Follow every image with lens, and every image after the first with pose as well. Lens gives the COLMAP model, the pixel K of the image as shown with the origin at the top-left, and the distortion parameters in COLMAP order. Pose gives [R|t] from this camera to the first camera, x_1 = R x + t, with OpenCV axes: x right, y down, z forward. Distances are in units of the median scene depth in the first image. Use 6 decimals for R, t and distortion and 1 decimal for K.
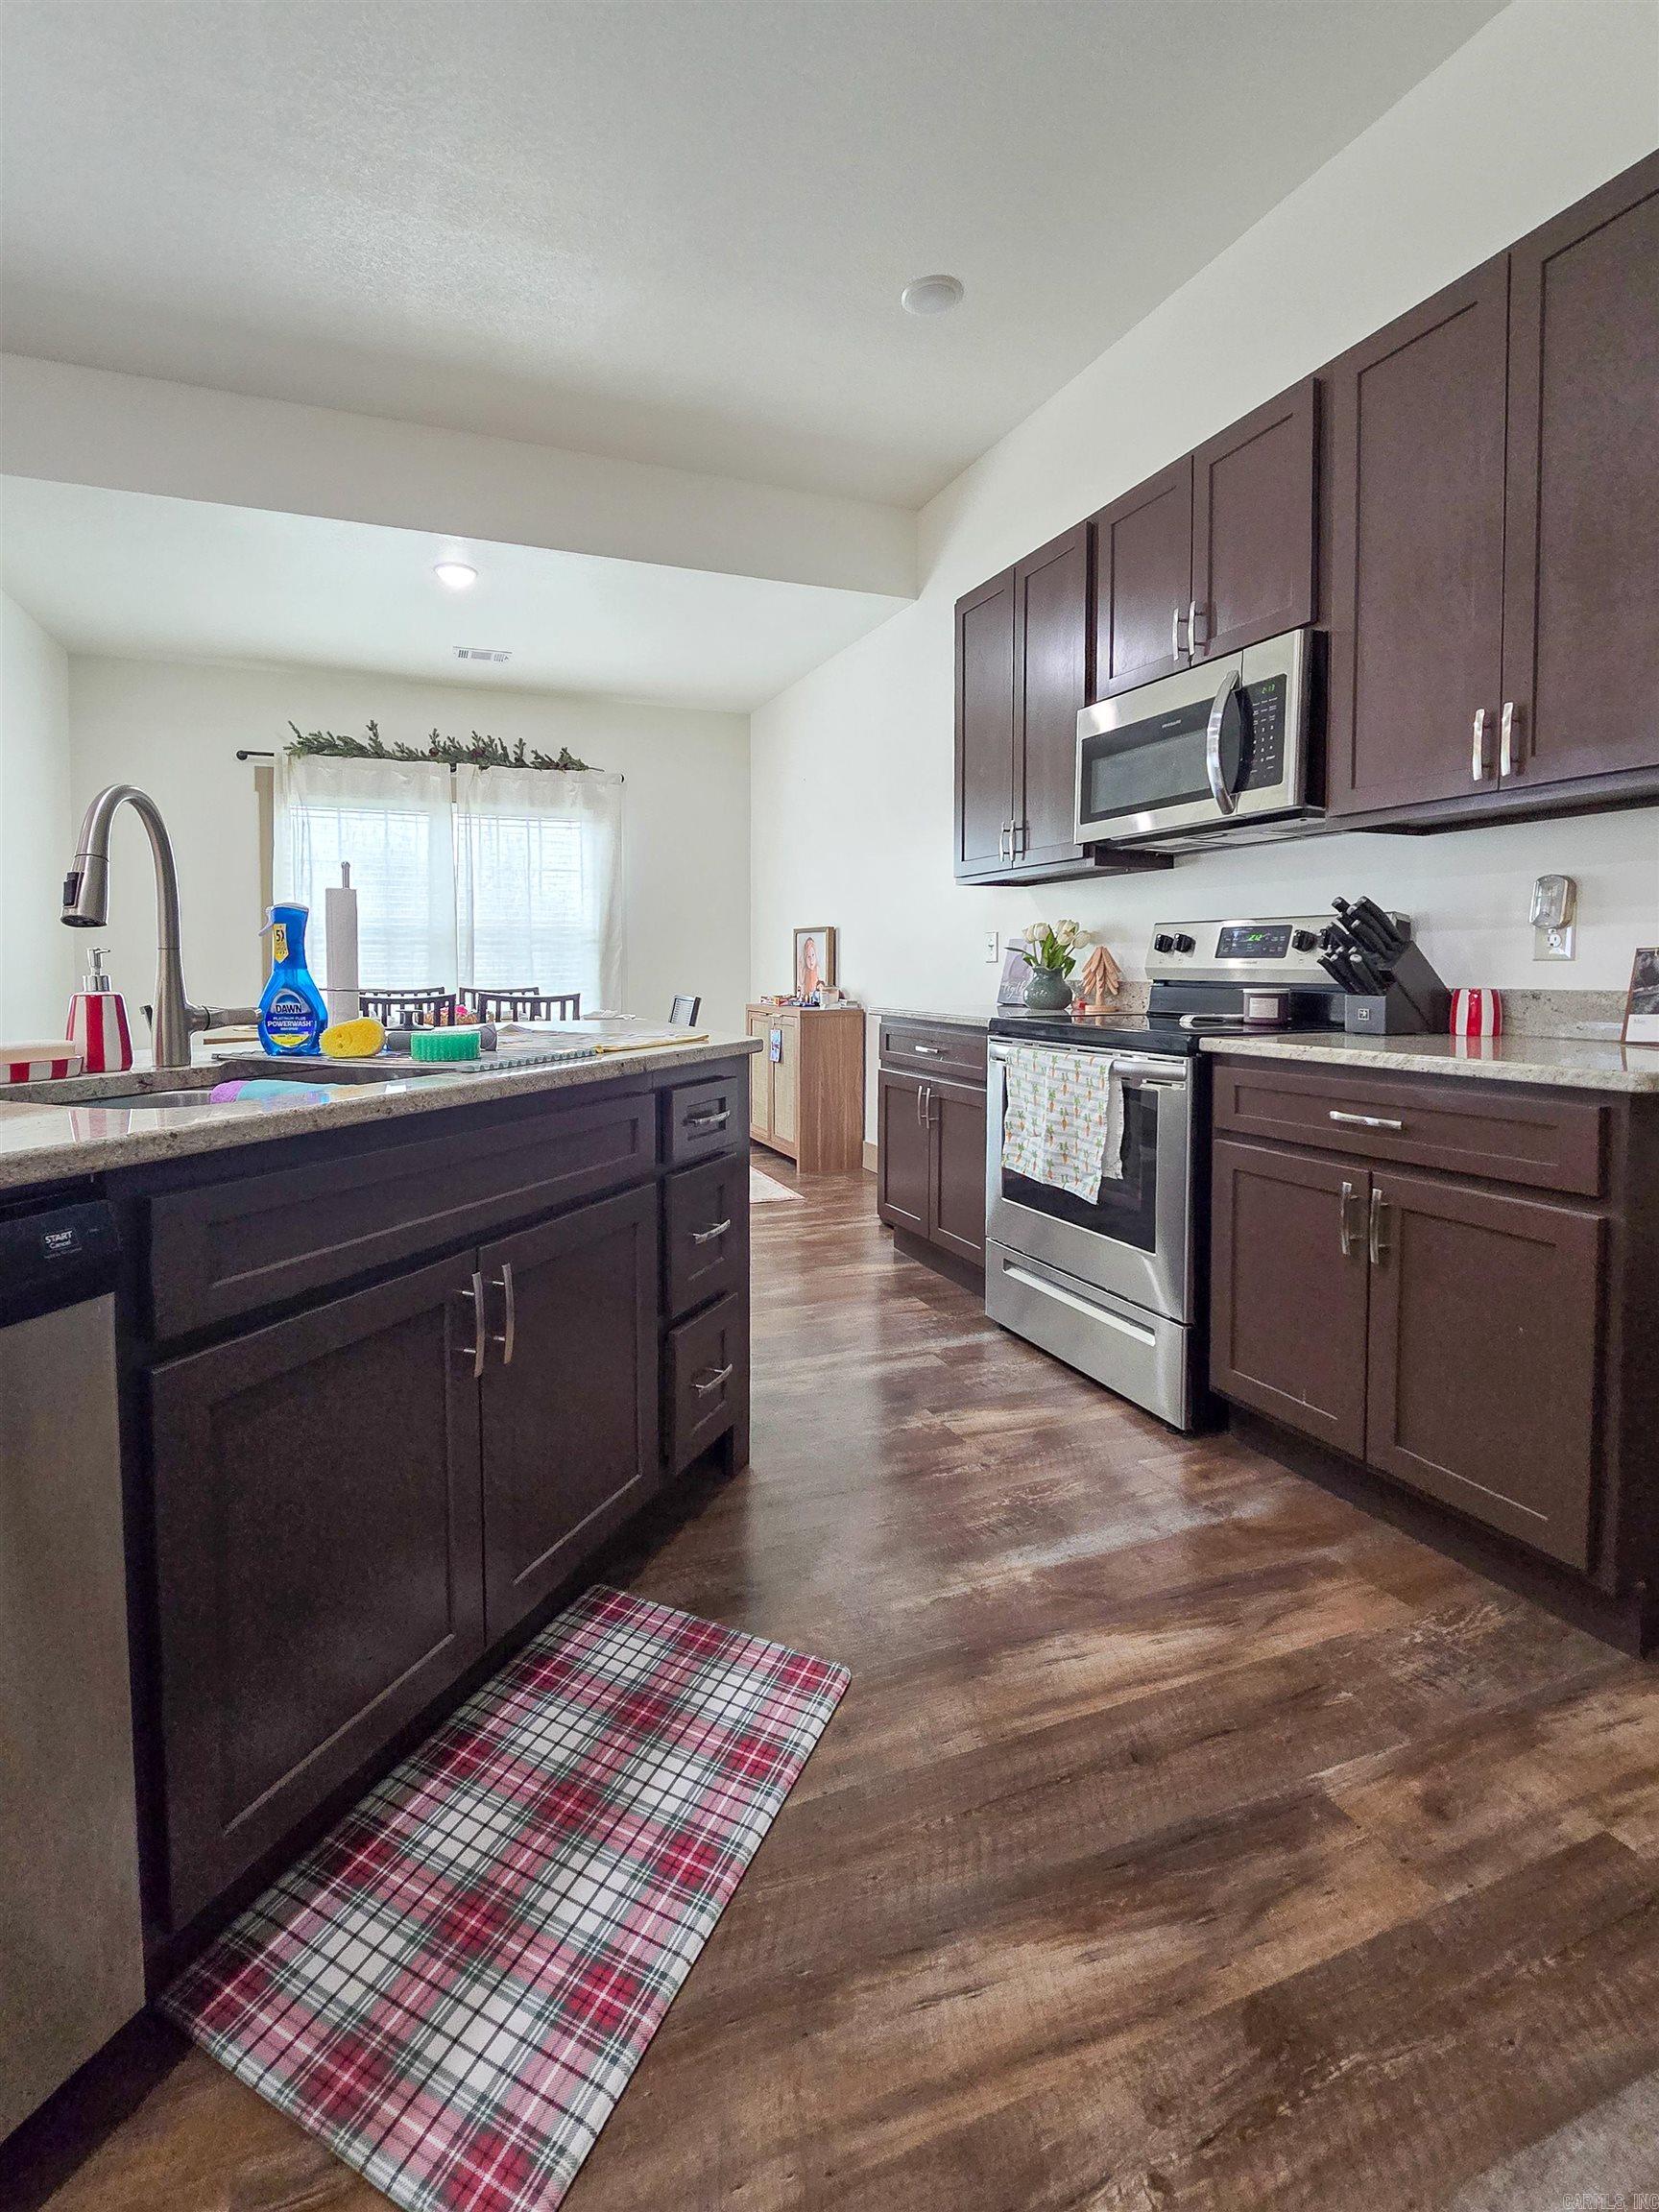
lens RADIAL K [[1038.0, 0, 849.3], [0, 1038.0, 1005.4], [0, 0, 1]] dist [0.002959, 0.001467]
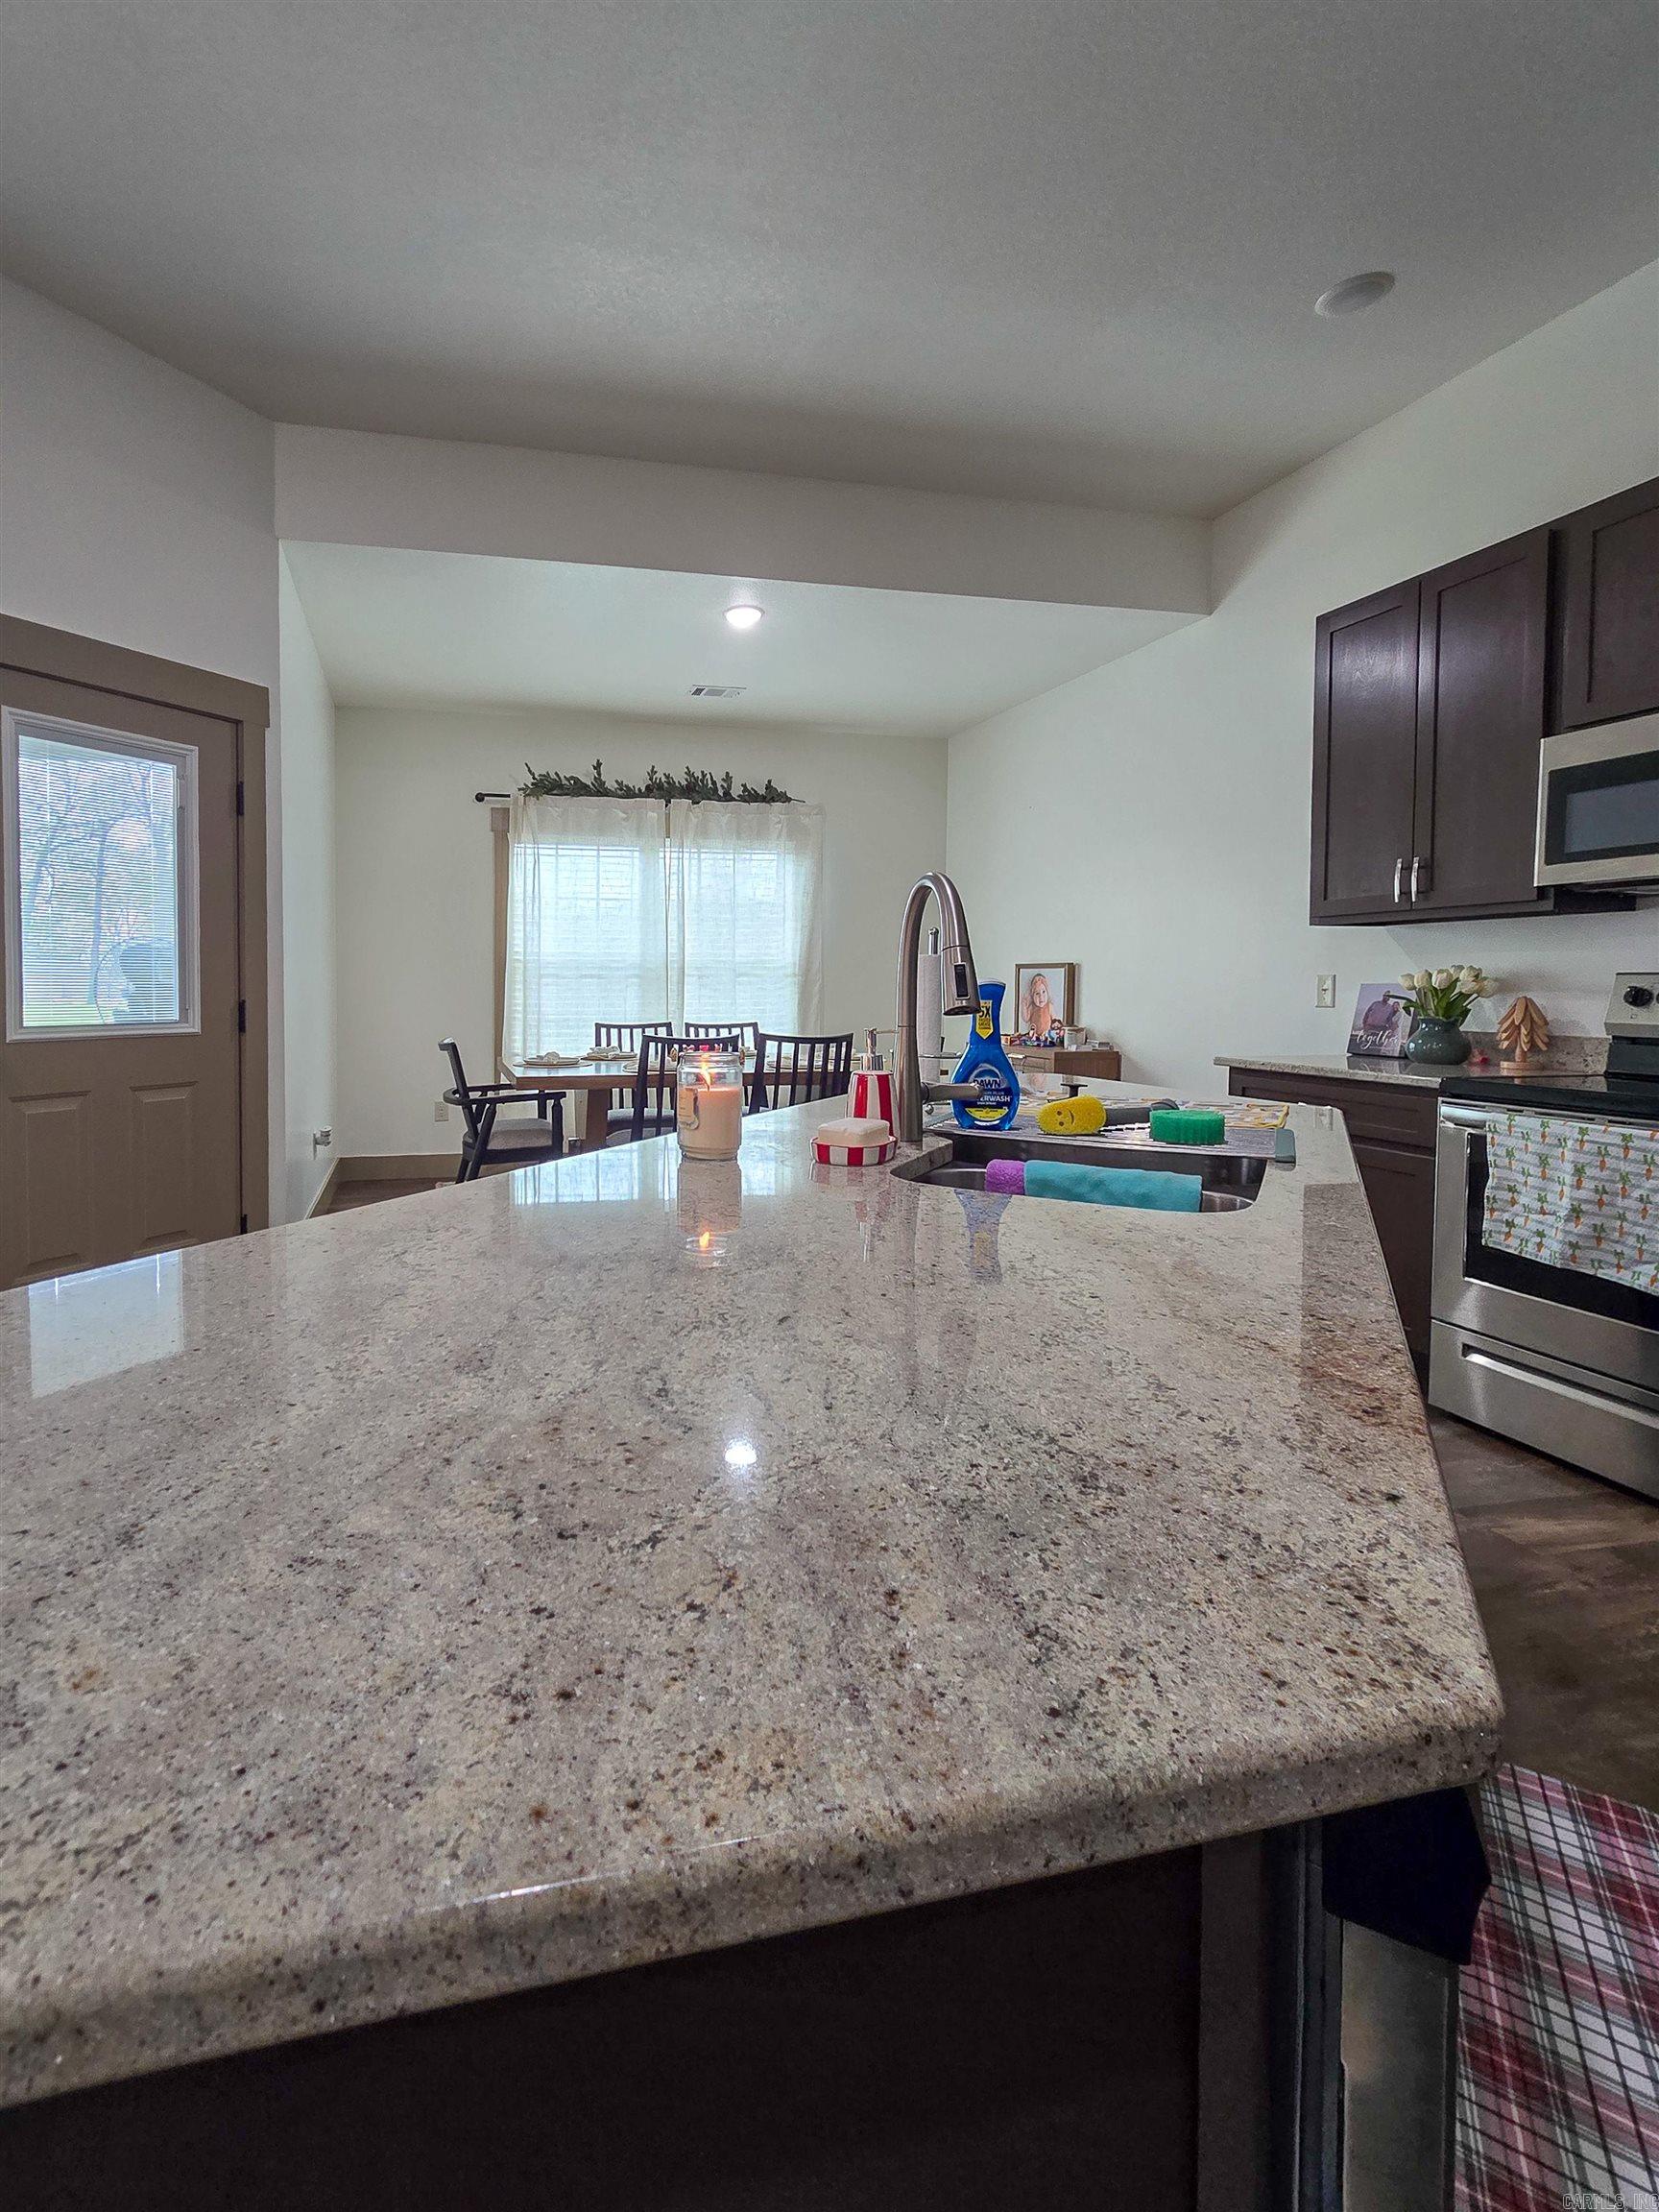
lens RADIAL K [[1059.9, 0, 712.0], [0, 1059.9, 1029.4], [0, 0, 1]] dist [-0.009370, -0.000313]
pose [[0.986560, 0.011755, -0.162979, -0.306707], [-0.011341, 0.999930, 0.003474, -0.023527], [0.163008, -0.001579, 0.986623, -0.018705]]
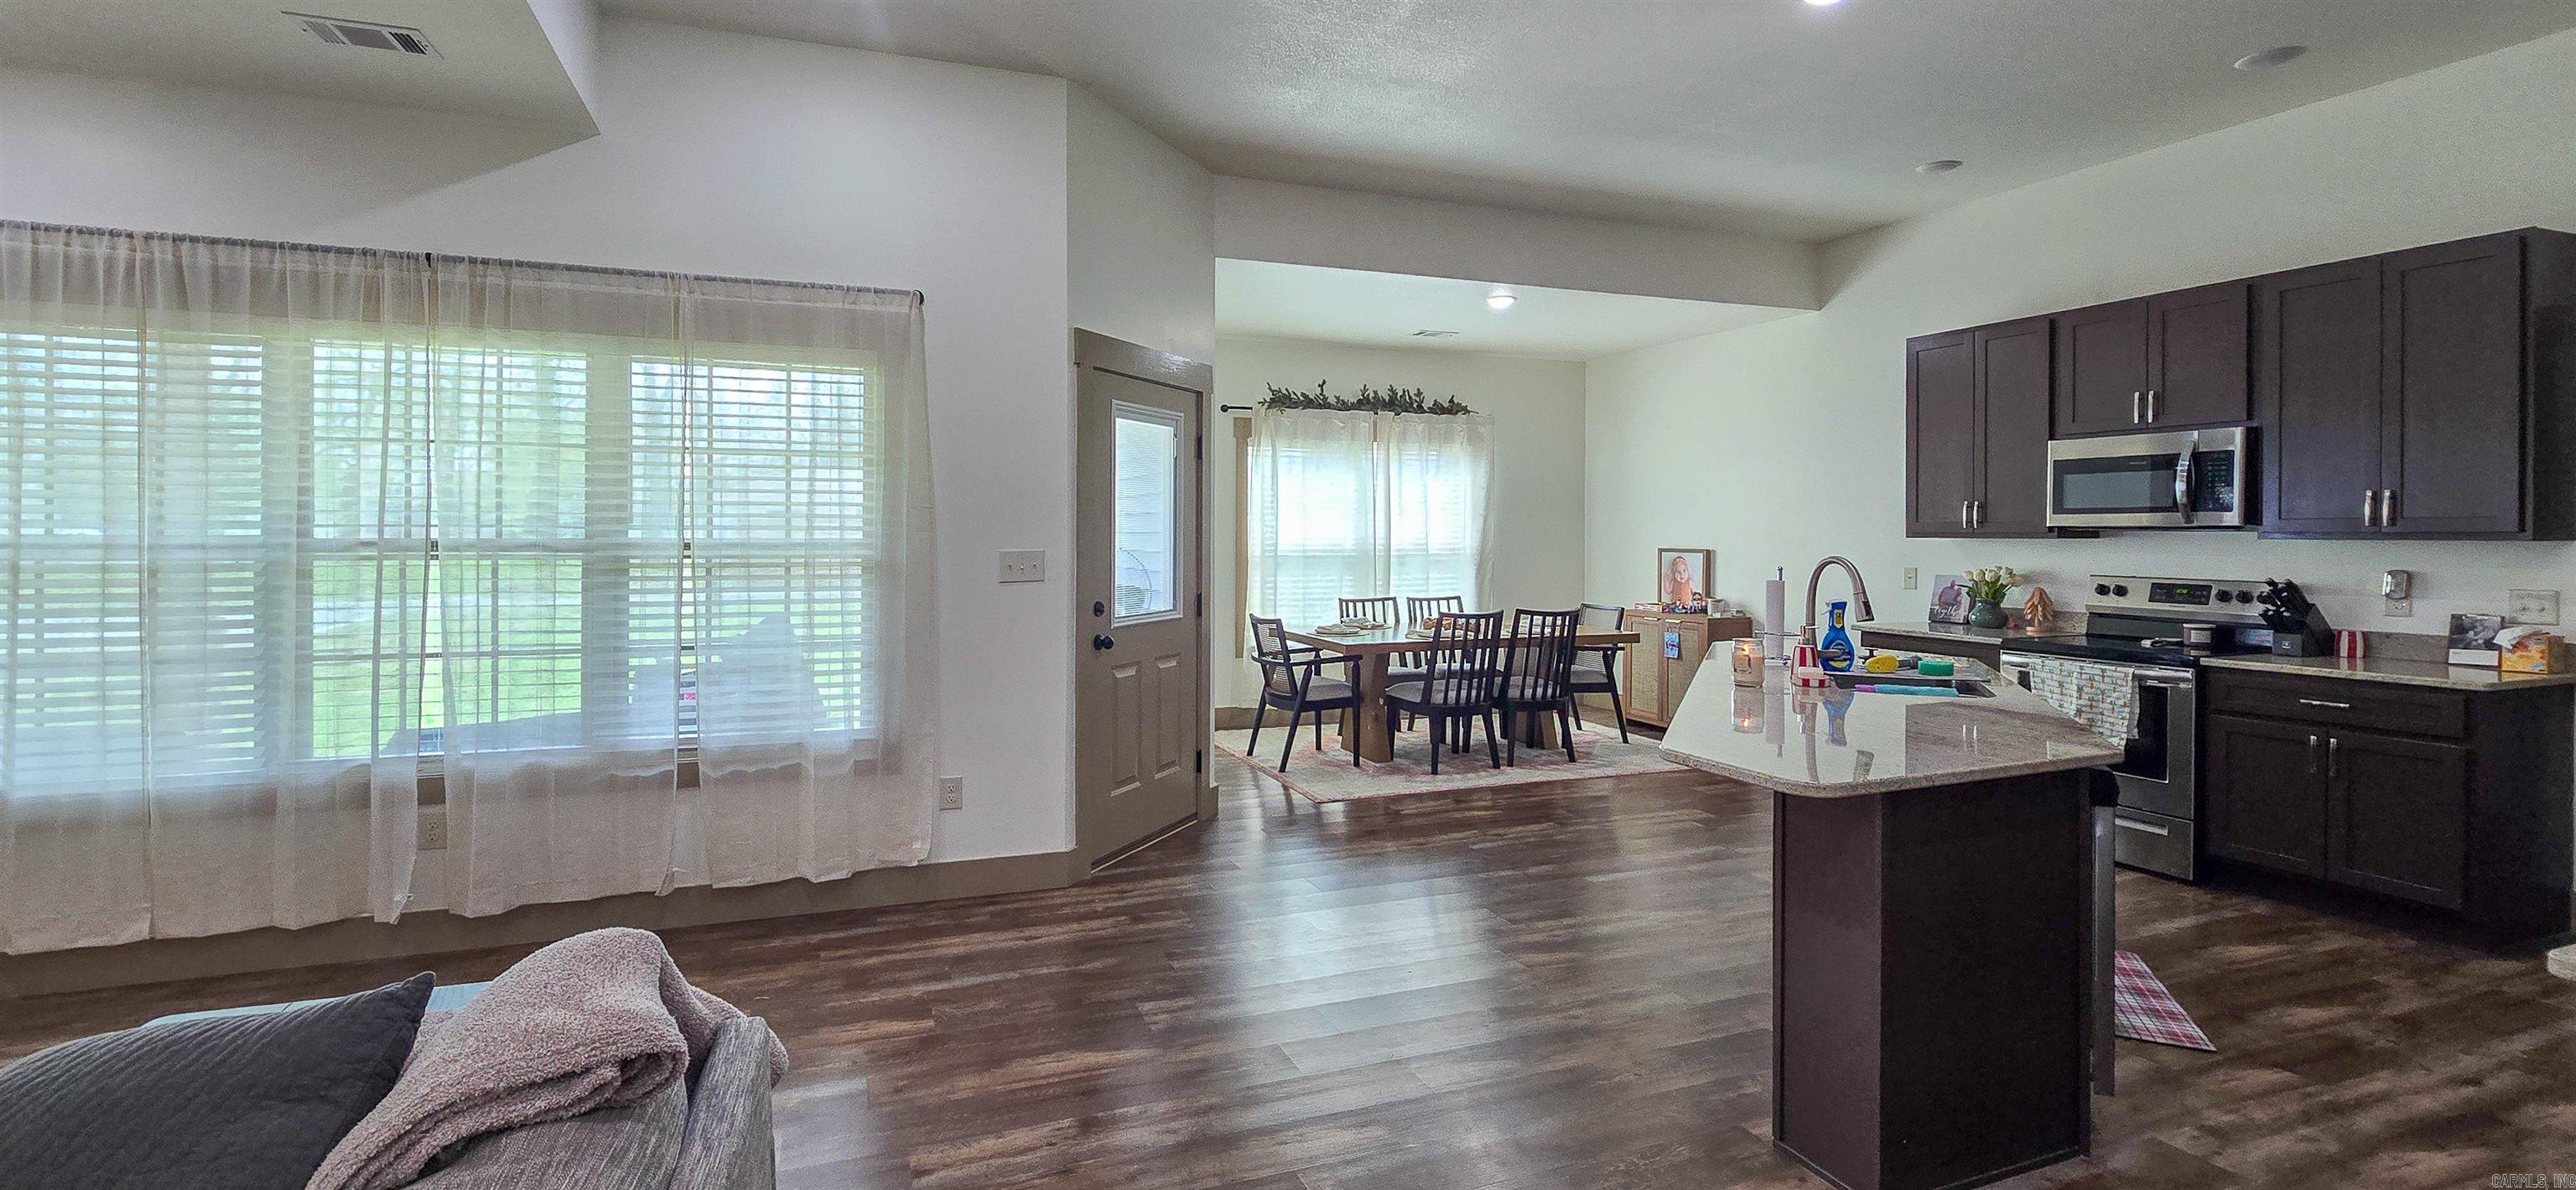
lens RADIAL K [[1168.6, 0, 1358.3], [0, 1168.6, 539.4], [0, 0, 1]] dist [-0.001499, -0.000076]
pose [[0.999960, 0.003123, 0.008358, -0.752483], [-0.002853, 0.999477, -0.032218, -0.069065], [-0.008454, 0.032193, 0.999446, -0.670142]]
